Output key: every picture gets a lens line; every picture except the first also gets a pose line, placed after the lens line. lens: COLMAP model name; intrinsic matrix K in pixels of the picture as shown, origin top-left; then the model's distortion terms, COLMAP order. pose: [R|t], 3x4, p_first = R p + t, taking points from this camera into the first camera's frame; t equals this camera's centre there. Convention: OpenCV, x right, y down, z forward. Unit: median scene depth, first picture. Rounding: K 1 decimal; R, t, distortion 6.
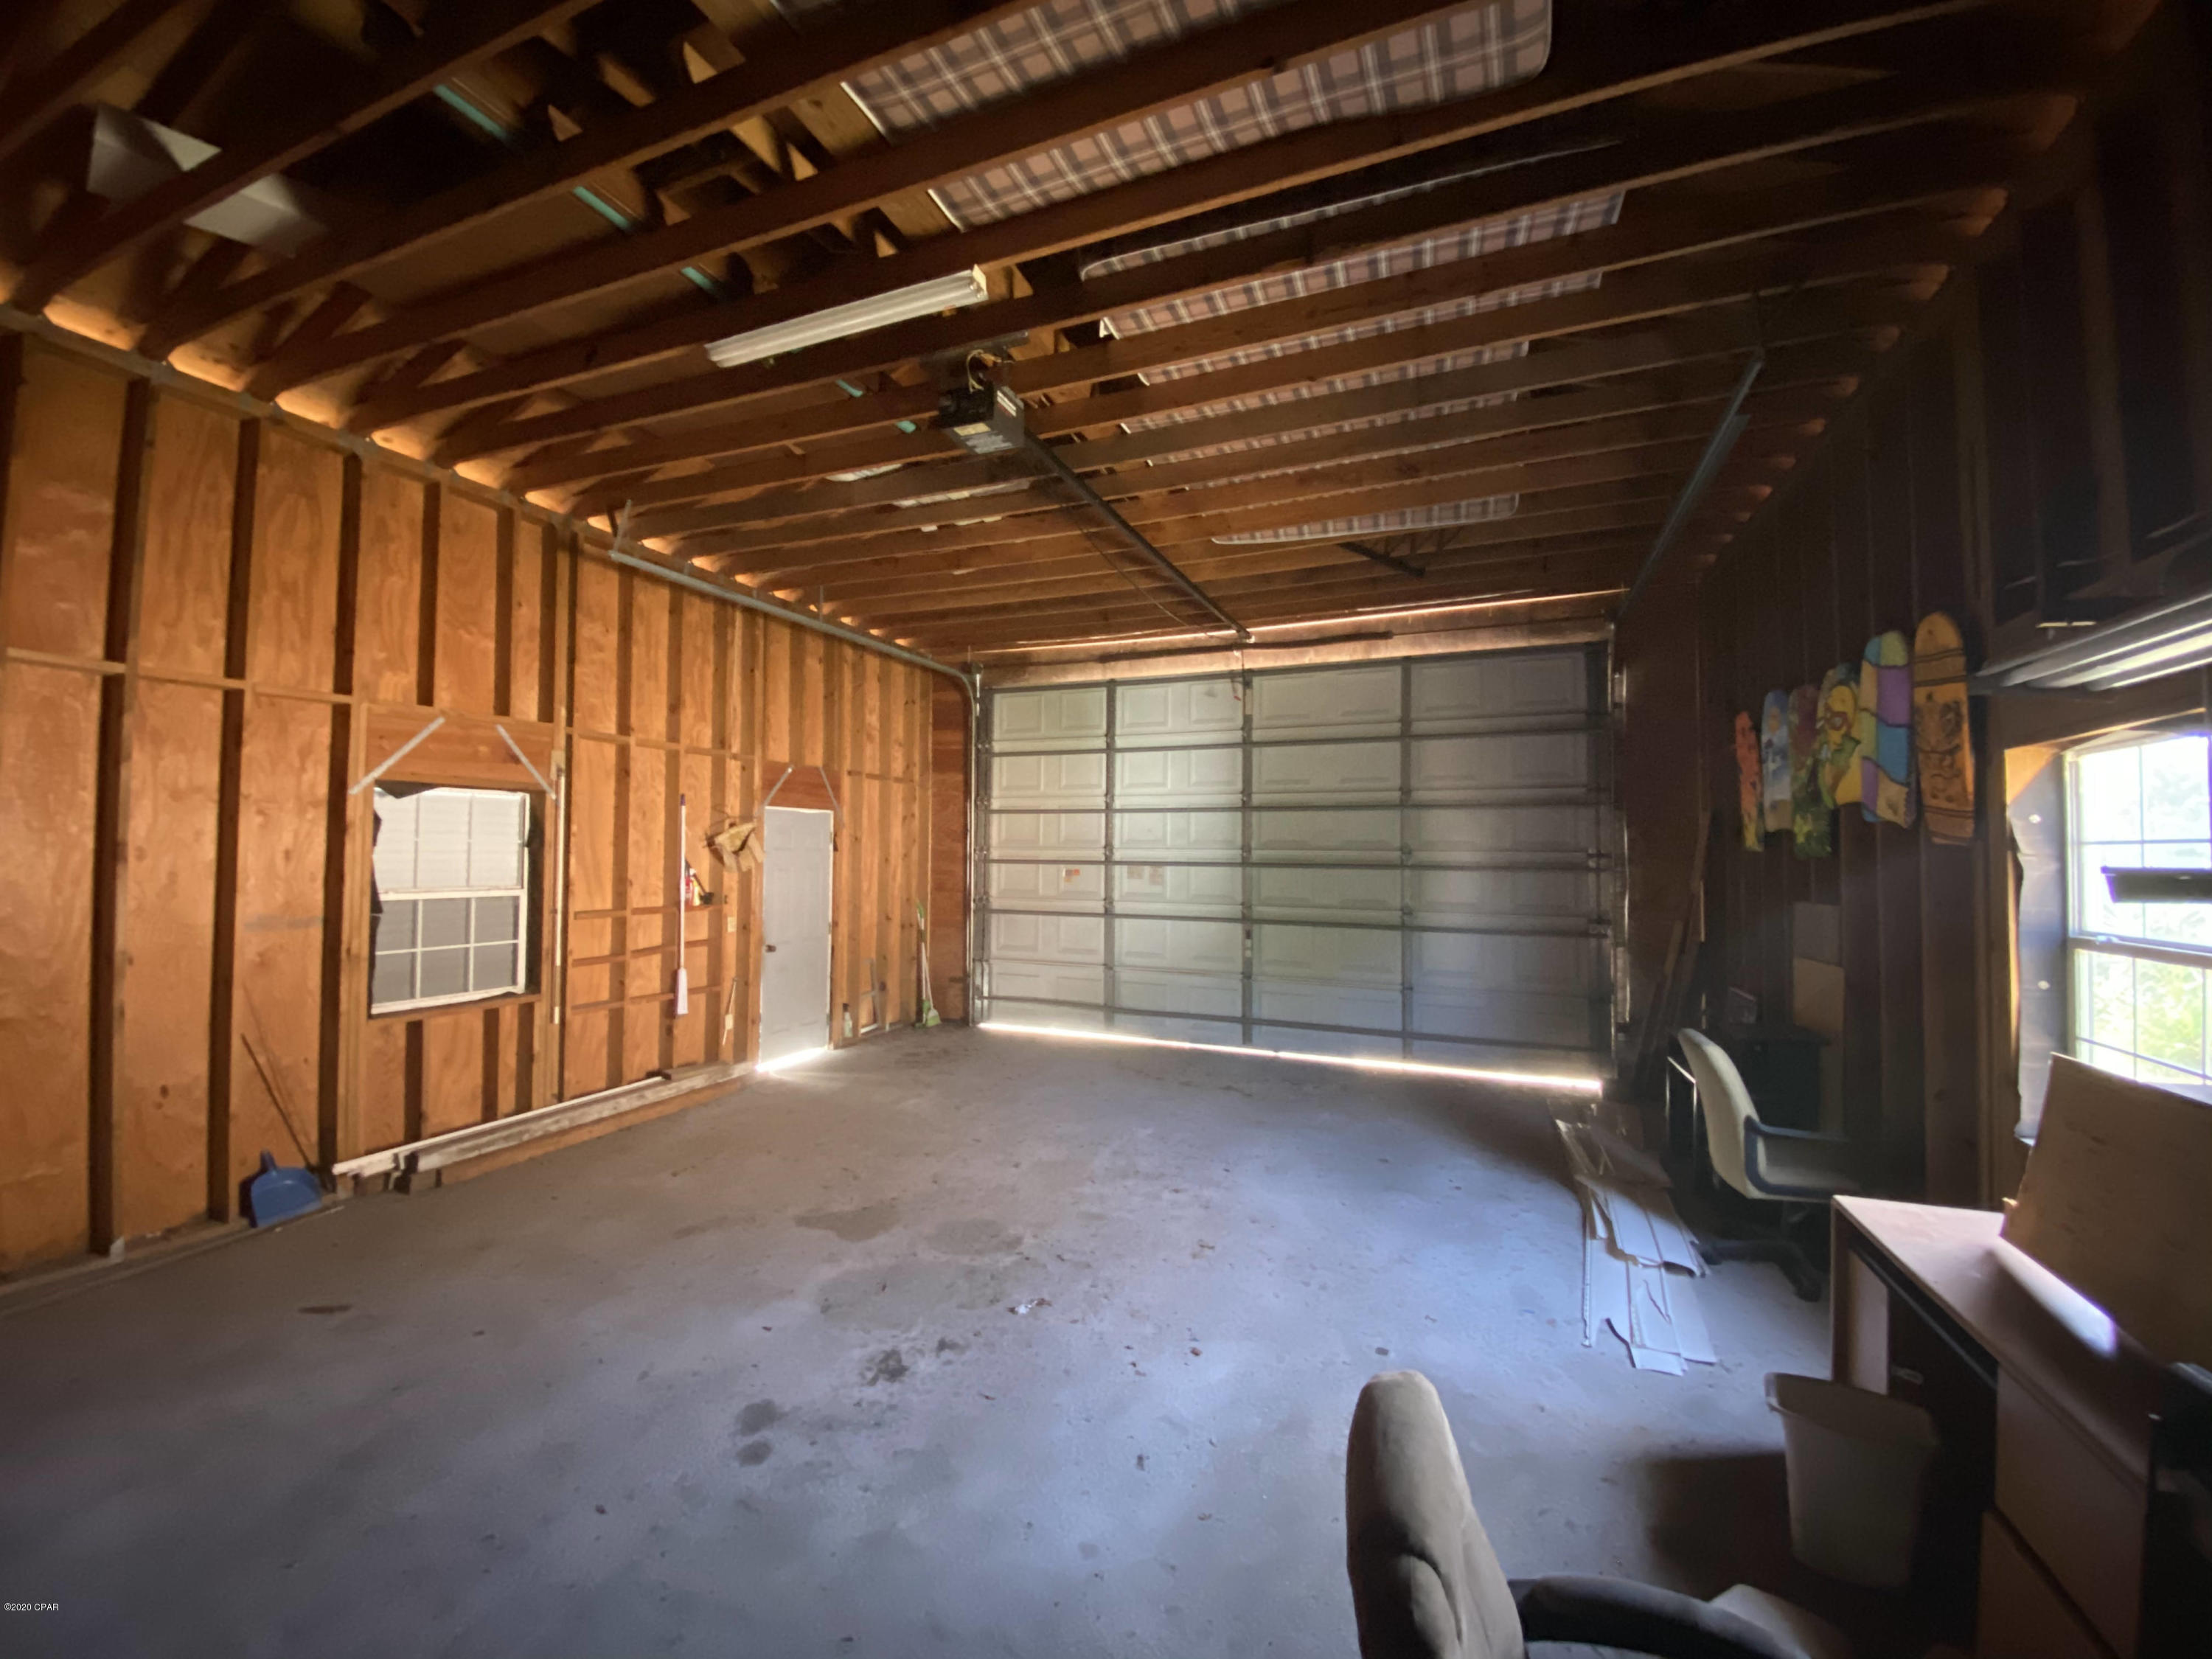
lens RADIAL K [[890.8, 0, 1106.0], [0, 890.8, 829.5], [0, 0, 1]] dist [0.039965, -0.035501]
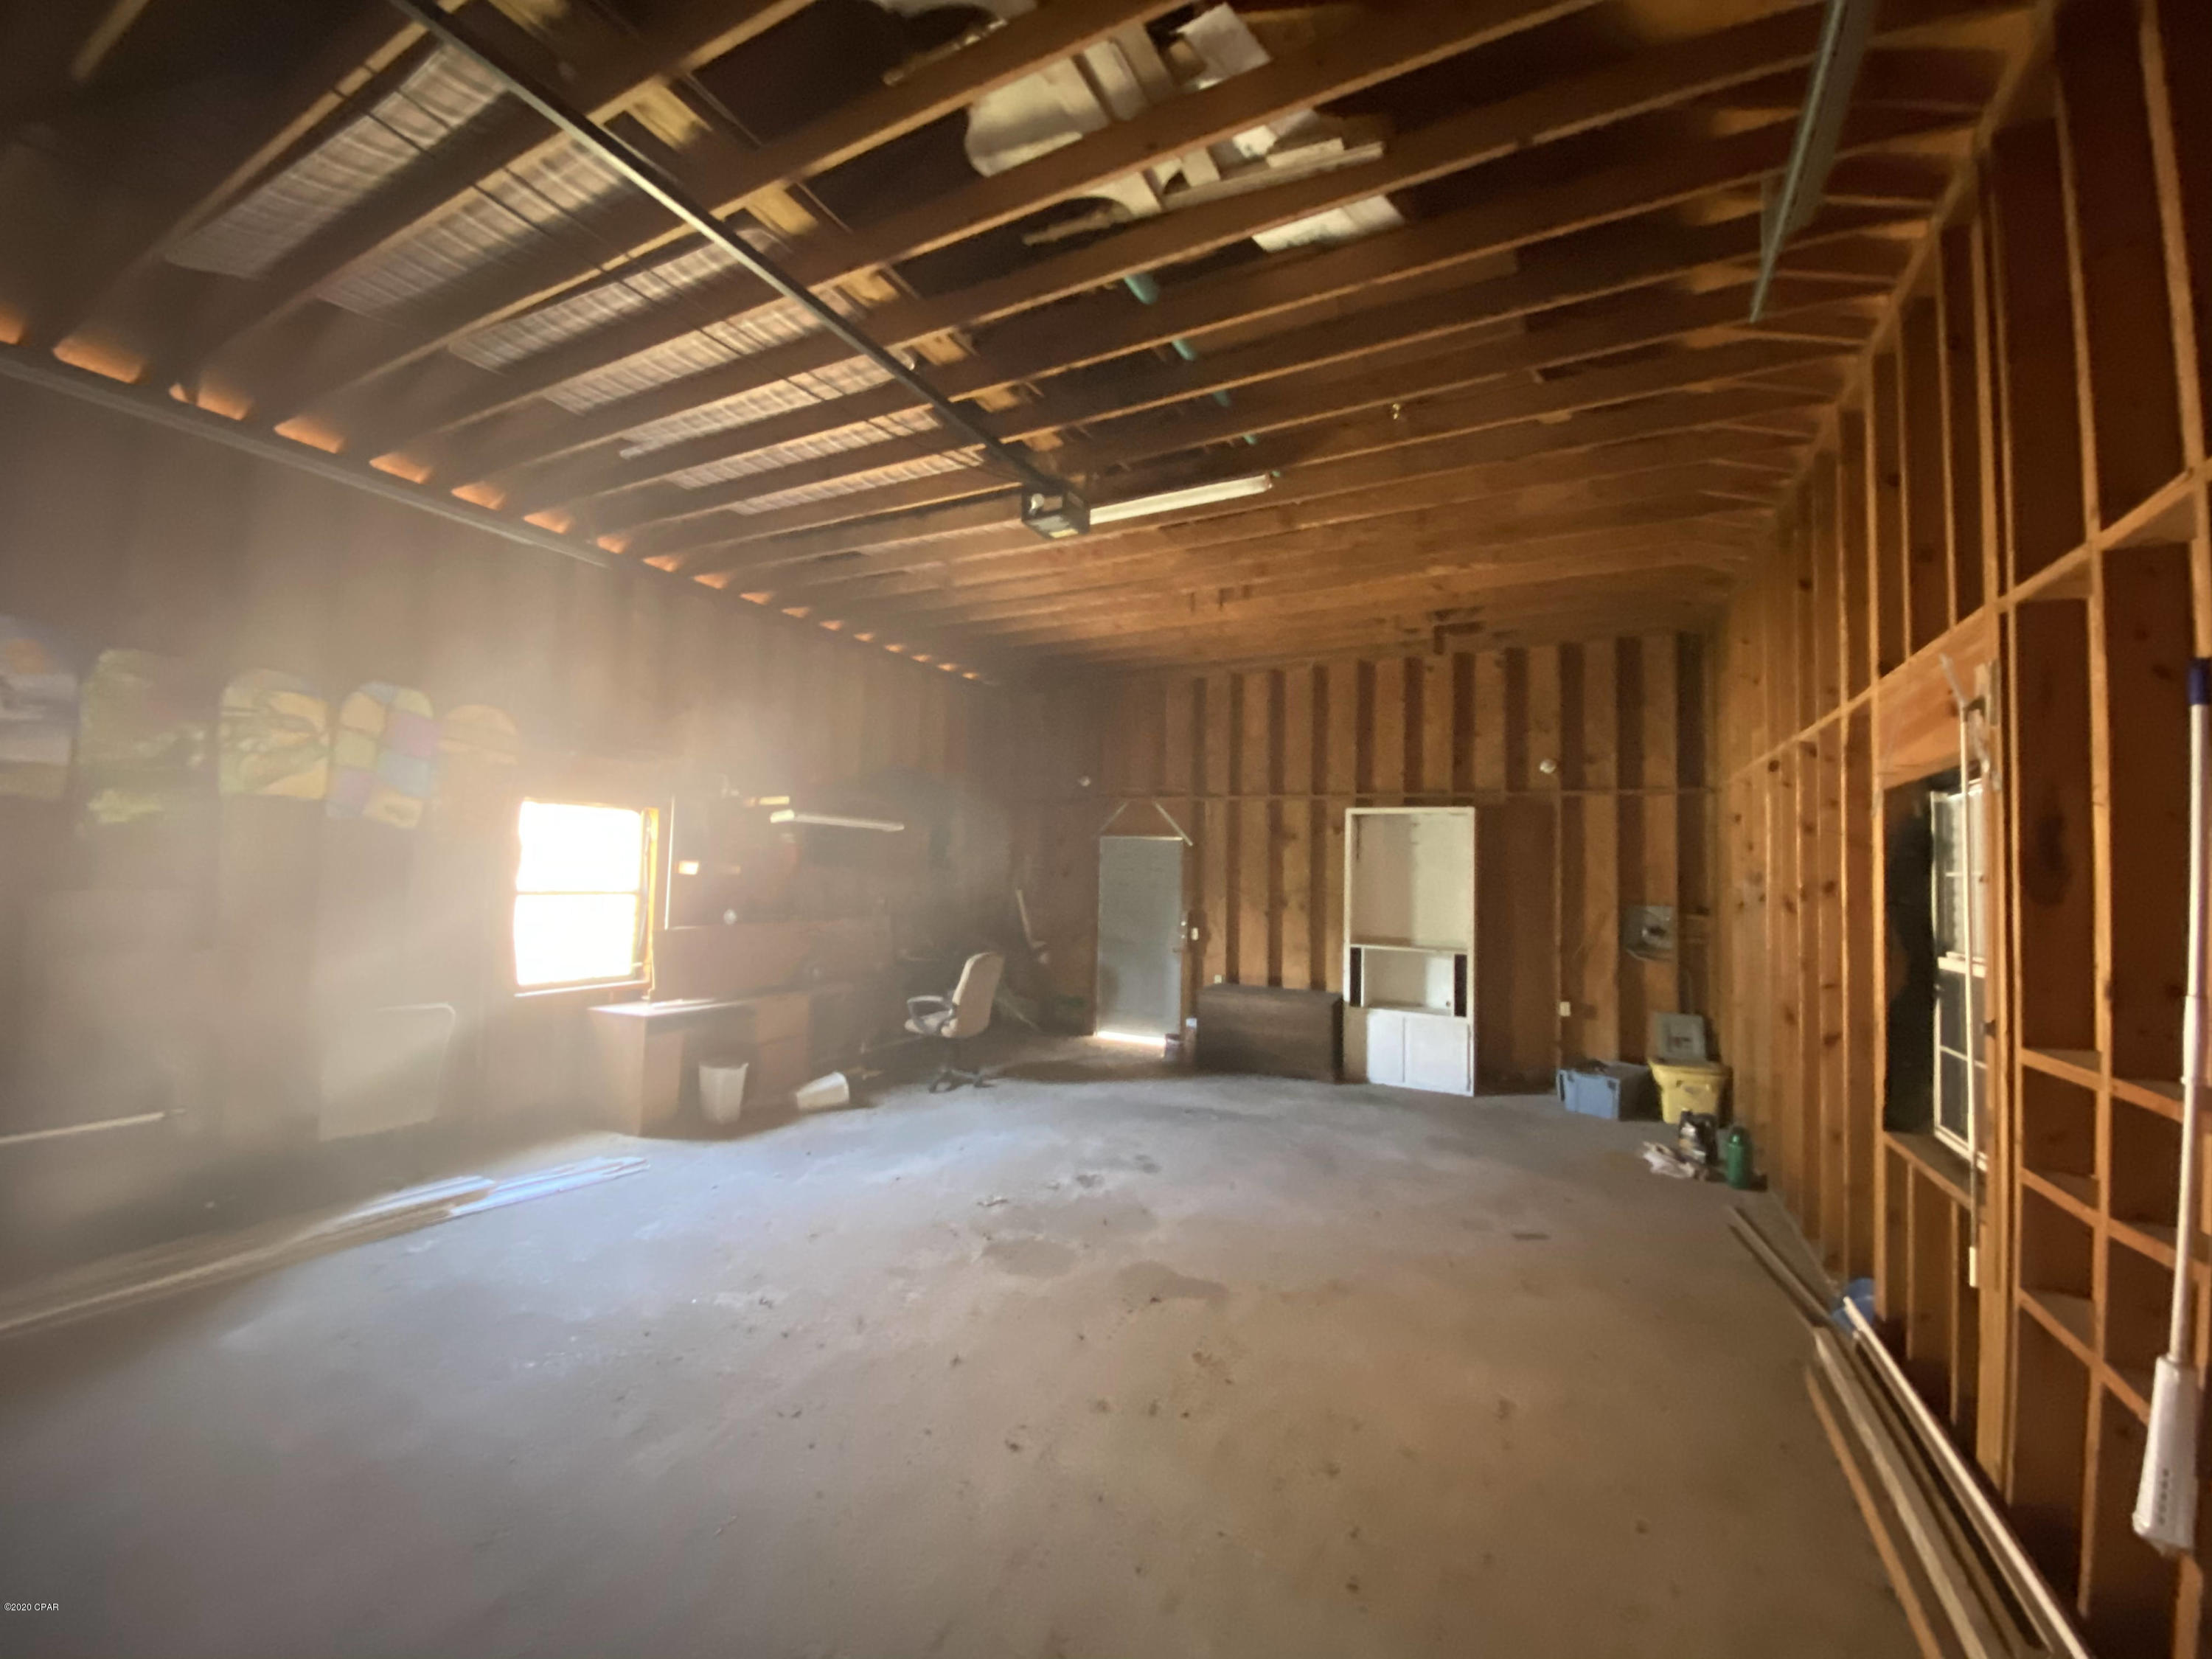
lens RADIAL K [[895.2, 0, 1108.0], [0, 895.2, 828.0], [0, 0, 1]] dist [0.026859, -0.022900]
pose [[-0.994989, -0.028517, 0.095833, -0.237098], [-0.035867, 0.996472, -0.075874, 0.043155], [-0.093331, -0.078931, -0.992501, 1.519587]]
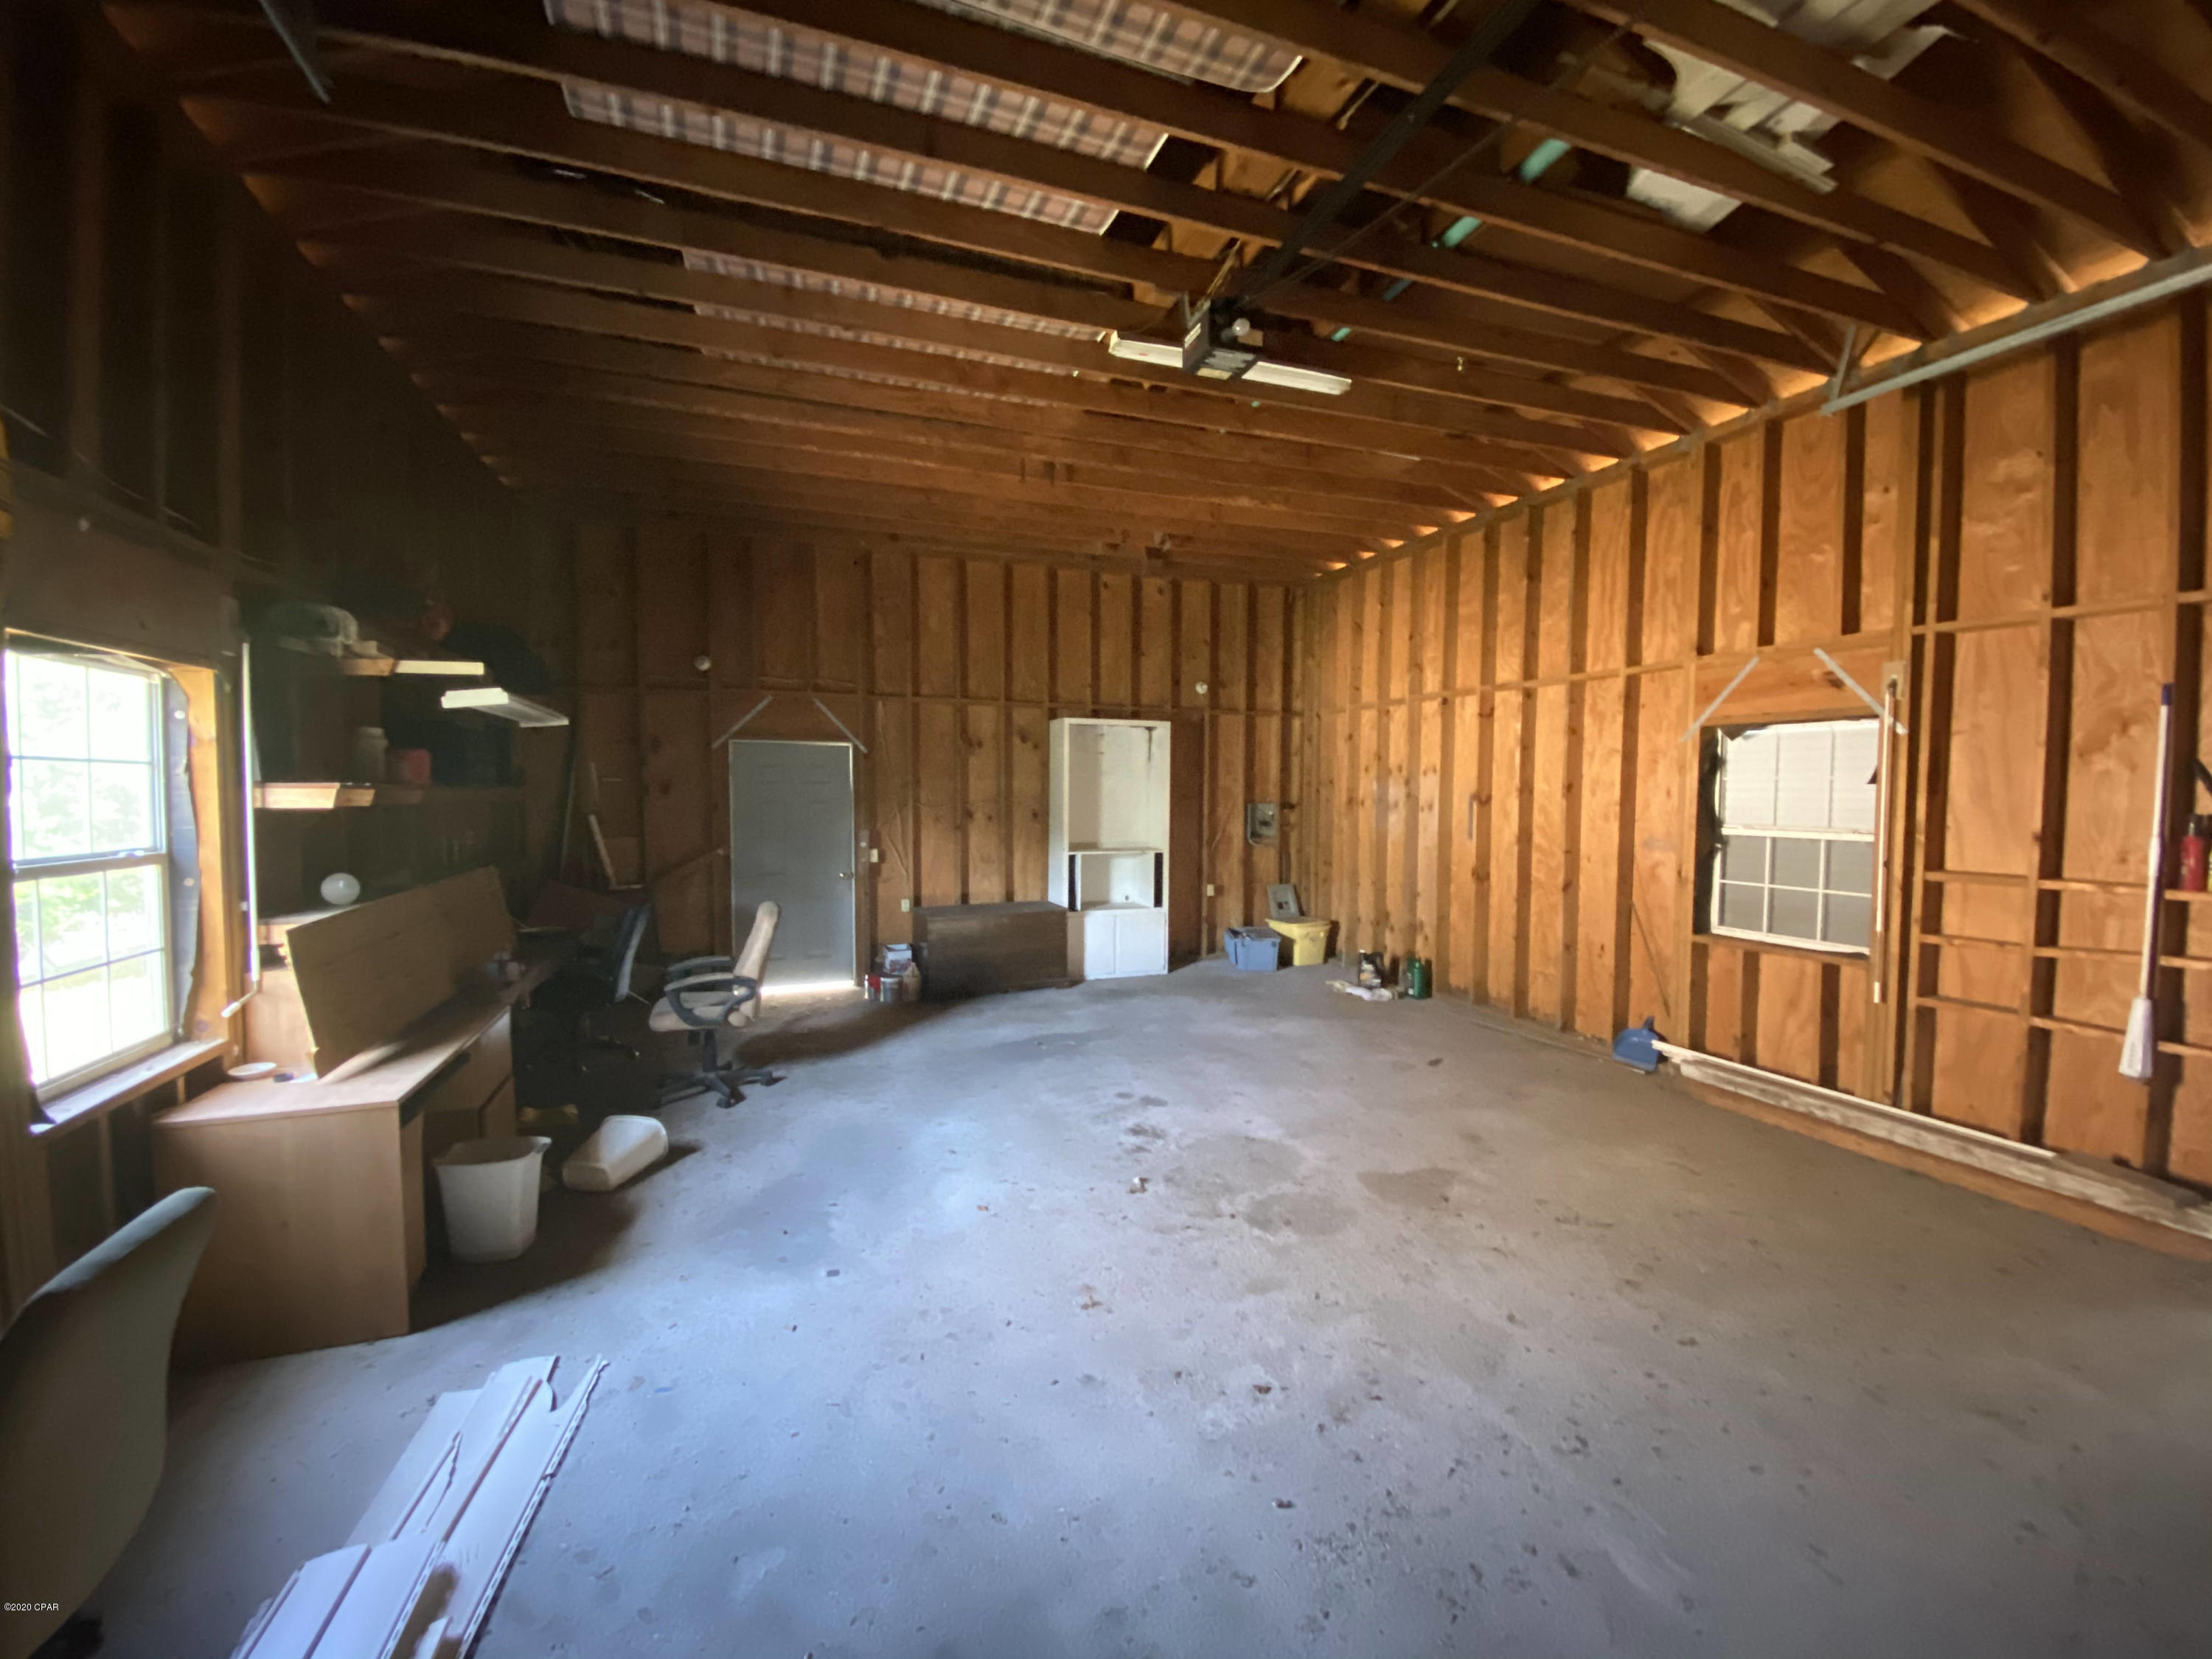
lens RADIAL K [[890.8, 0, 1106.0], [0, 890.8, 829.5], [0, 0, 1]] dist [0.039965, -0.035501]
pose [[-0.739849, 0.020440, -0.672463, 0.444956], [0.008996, 0.999750, 0.020491, 0.039059], [0.672713, 0.009111, -0.739847, 1.156656]]
